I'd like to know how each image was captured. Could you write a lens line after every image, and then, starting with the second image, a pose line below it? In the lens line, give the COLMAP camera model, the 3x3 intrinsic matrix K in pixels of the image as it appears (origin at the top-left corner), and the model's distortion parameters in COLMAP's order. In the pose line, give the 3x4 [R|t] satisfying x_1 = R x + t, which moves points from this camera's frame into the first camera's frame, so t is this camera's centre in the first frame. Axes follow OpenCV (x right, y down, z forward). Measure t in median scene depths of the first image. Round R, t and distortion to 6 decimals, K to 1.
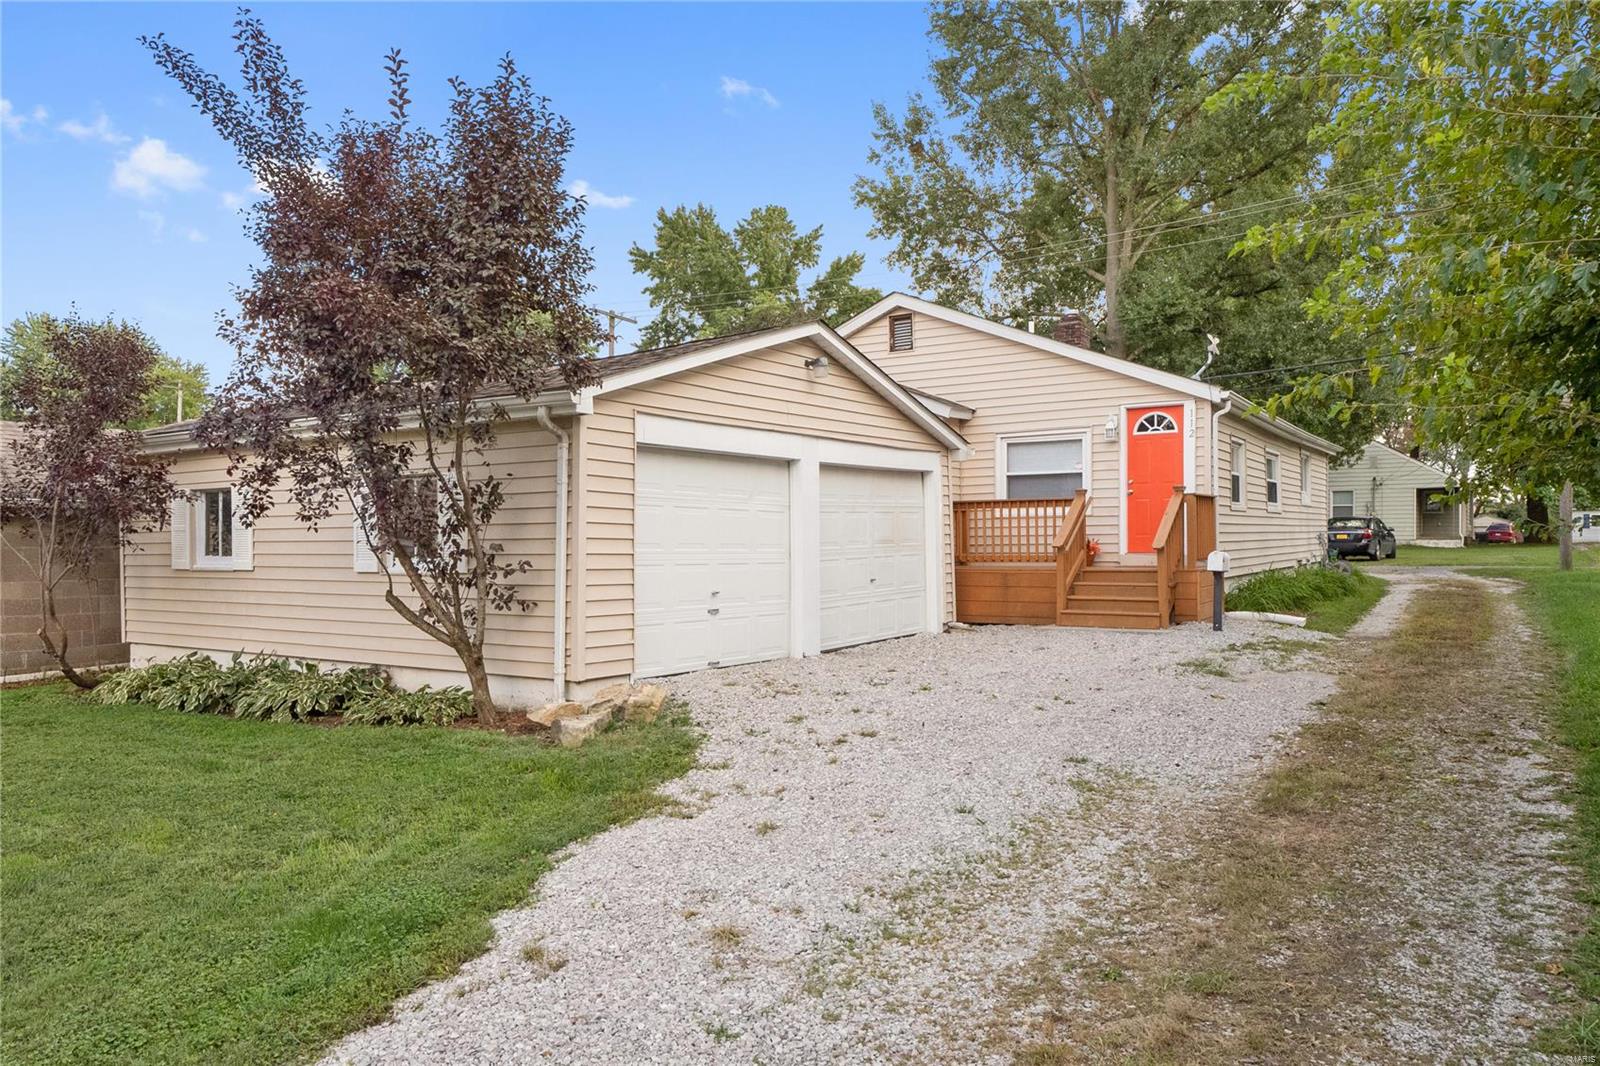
lens RADIAL K [[1075.7, 0, 796.5], [0, 1075.7, 528.1], [0, 0, 1]] dist [0.021569, -0.001330]
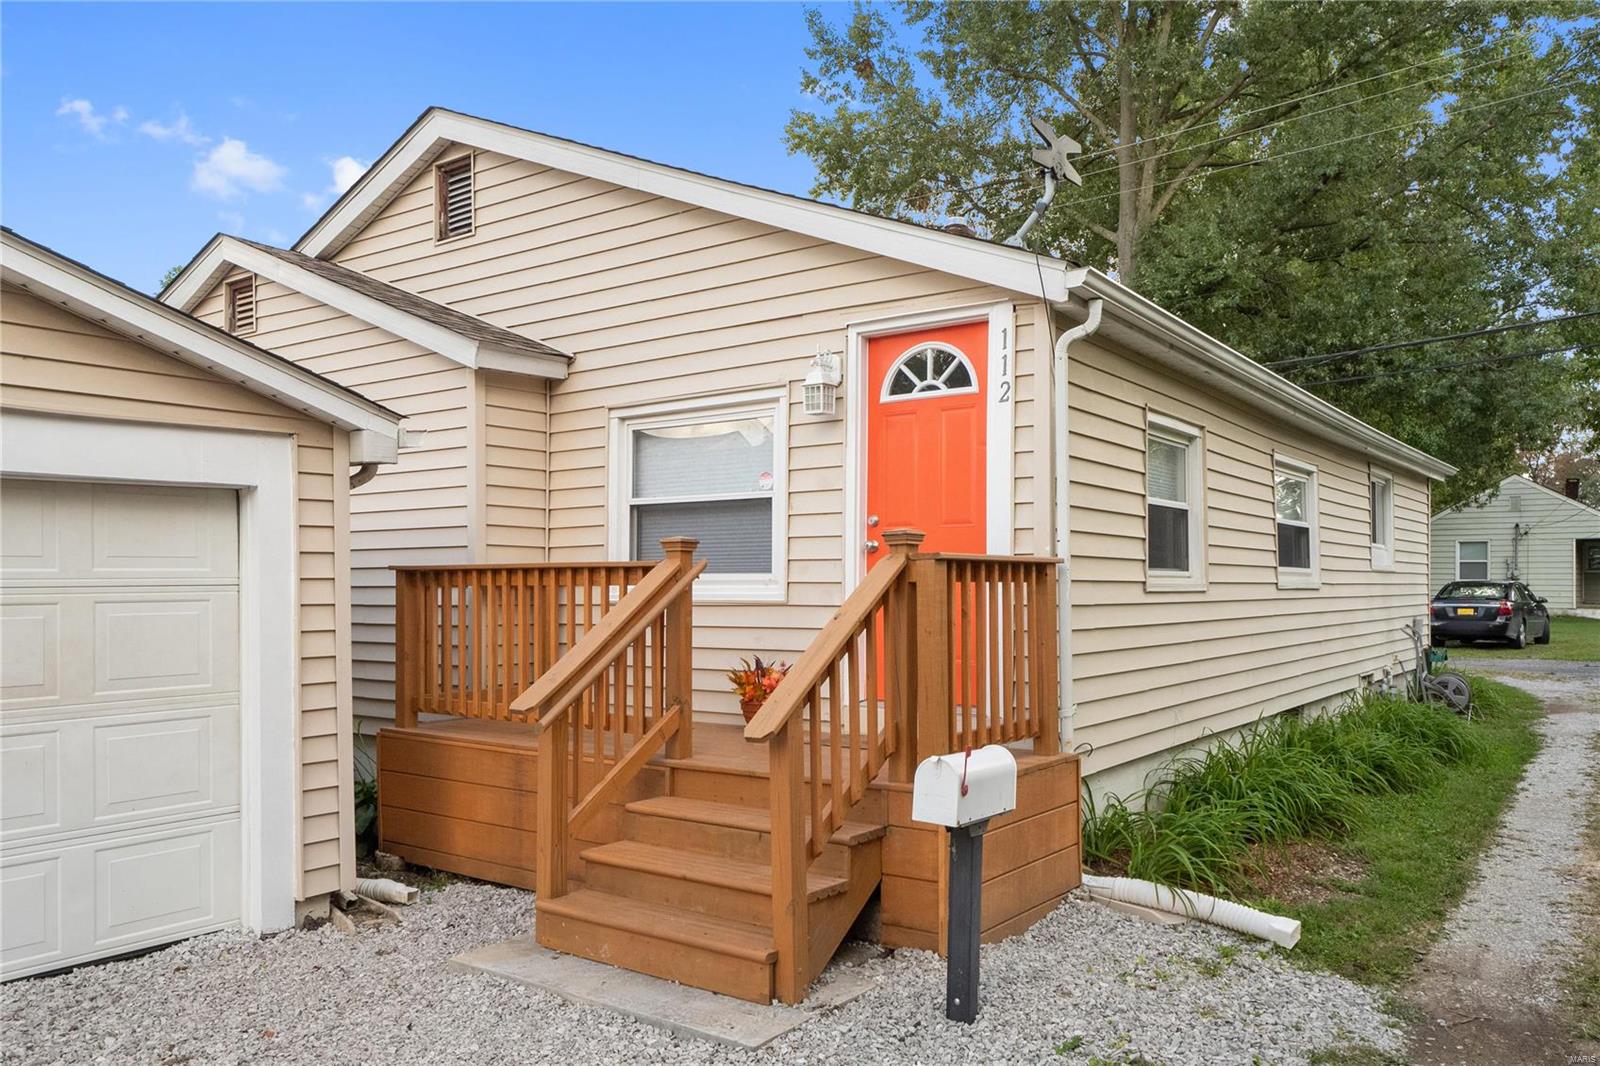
lens RADIAL K [[1209.2, 0, 802.7], [0, 1209.2, 541.9], [0, 0, 1]] dist [0.007776, 0.002722]
pose [[0.999042, 0.003683, -0.043617, 0.203986], [-0.005087, 0.999471, -0.032120, -0.013956], [0.043476, 0.032311, 0.998532, 0.374612]]
